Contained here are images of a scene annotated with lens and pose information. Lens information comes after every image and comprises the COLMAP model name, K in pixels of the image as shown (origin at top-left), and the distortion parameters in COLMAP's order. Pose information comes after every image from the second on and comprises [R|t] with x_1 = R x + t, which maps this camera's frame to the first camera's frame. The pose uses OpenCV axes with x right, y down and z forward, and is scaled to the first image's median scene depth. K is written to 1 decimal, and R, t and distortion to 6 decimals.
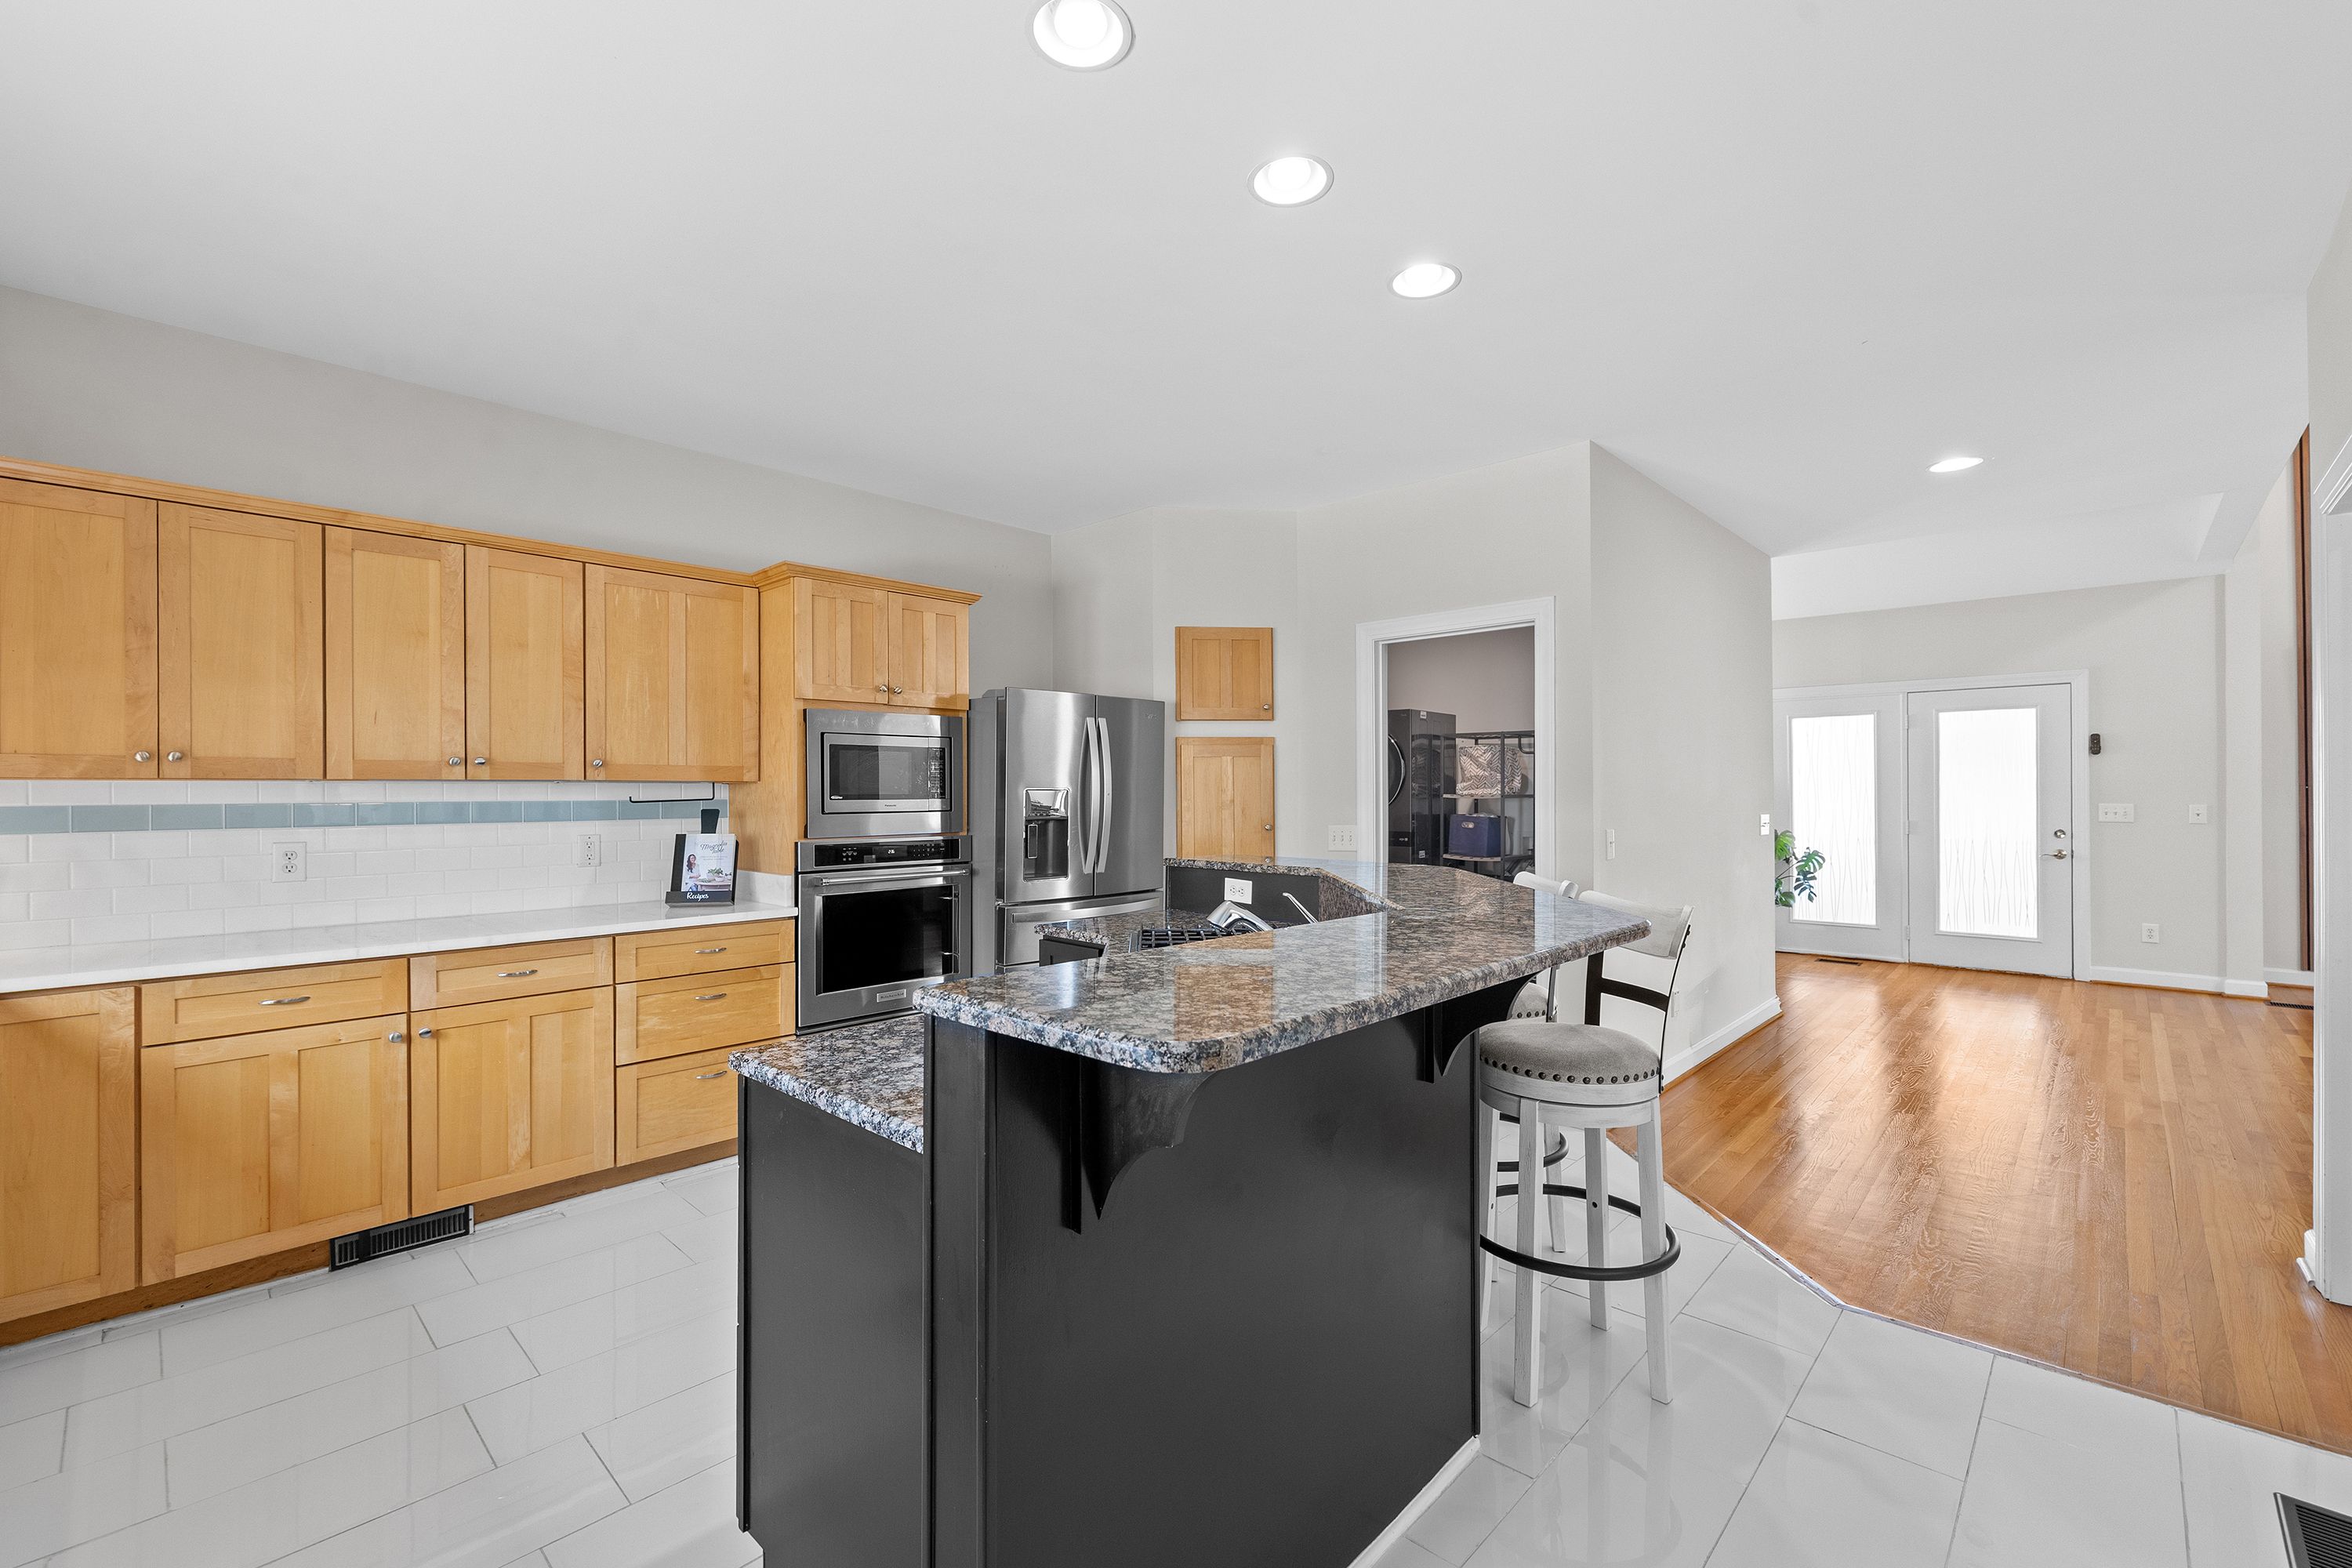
lens RADIAL K [[990.2, 0, 1173.4], [0, 990.2, 795.7], [0, 0, 1]] dist [-0.000257, 0.000101]
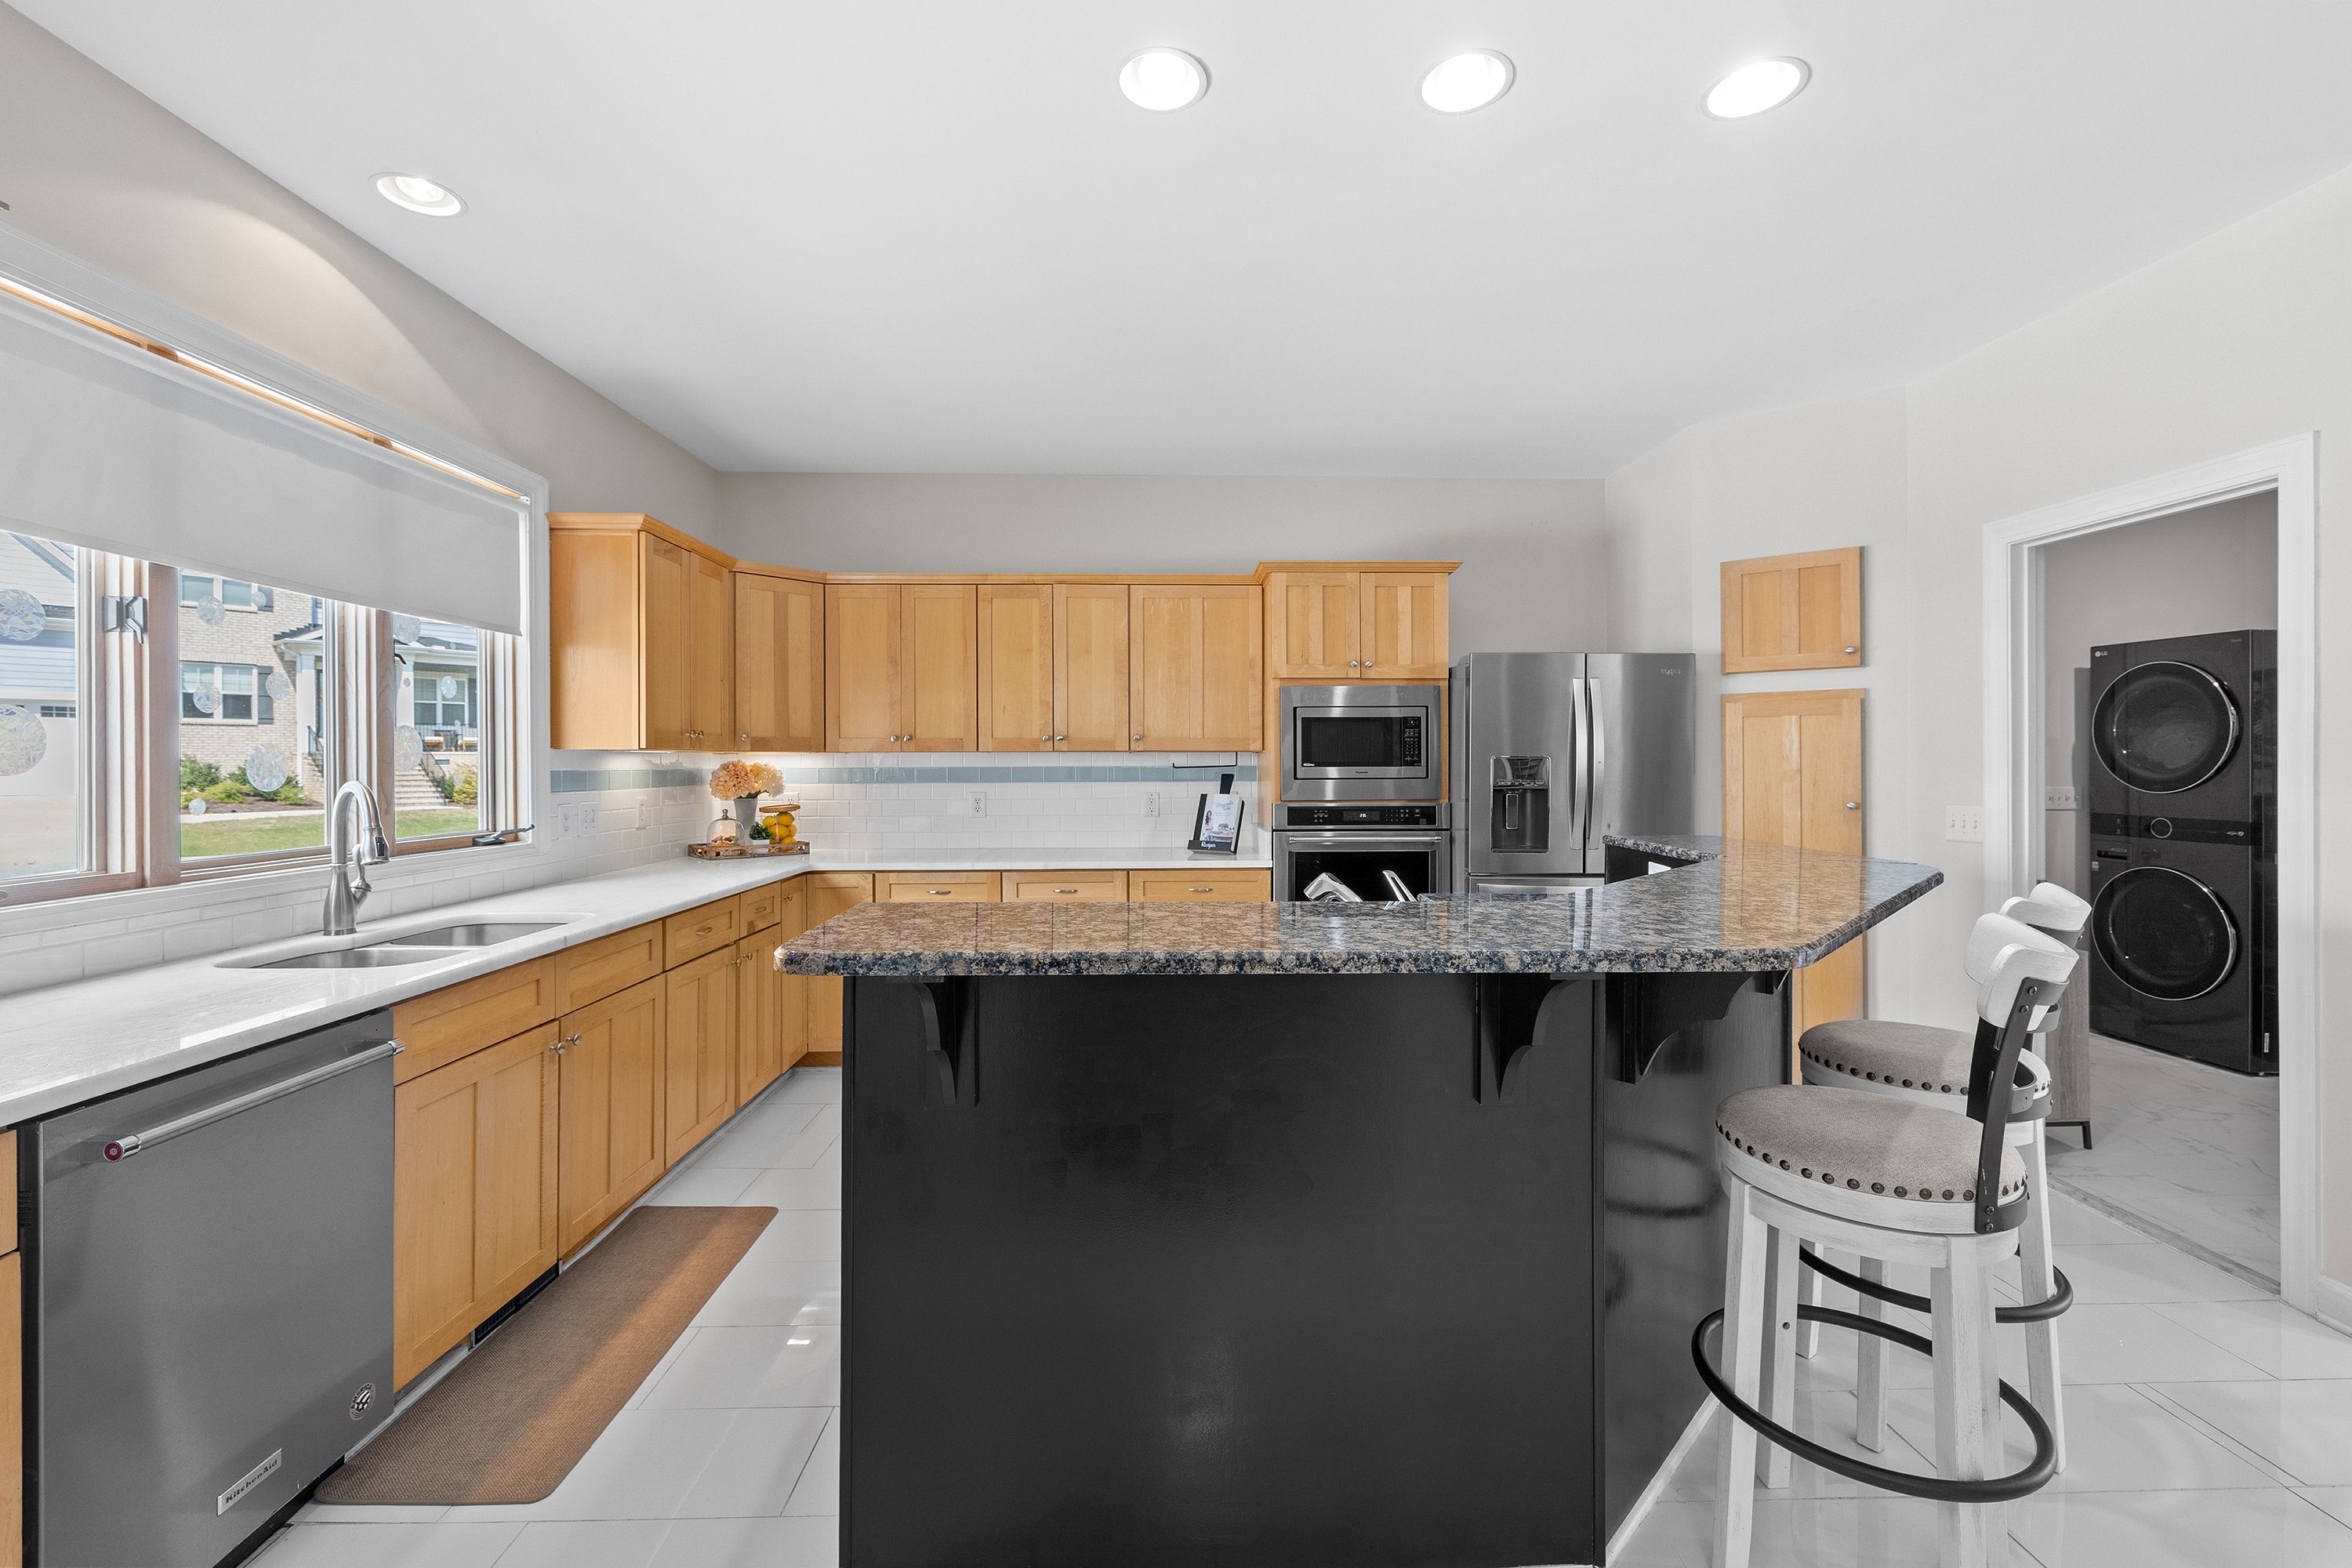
lens RADIAL K [[984.0, 0, 1176.7], [0, 984.0, 769.6], [0, 0, 1]] dist [0.000394, 0.000098]
pose [[0.709296, 0.008601, -0.704858, 0.346672], [-0.002431, 0.999949, 0.009756, -0.003395], [0.704906, -0.005206, 0.709281, 0.110085]]
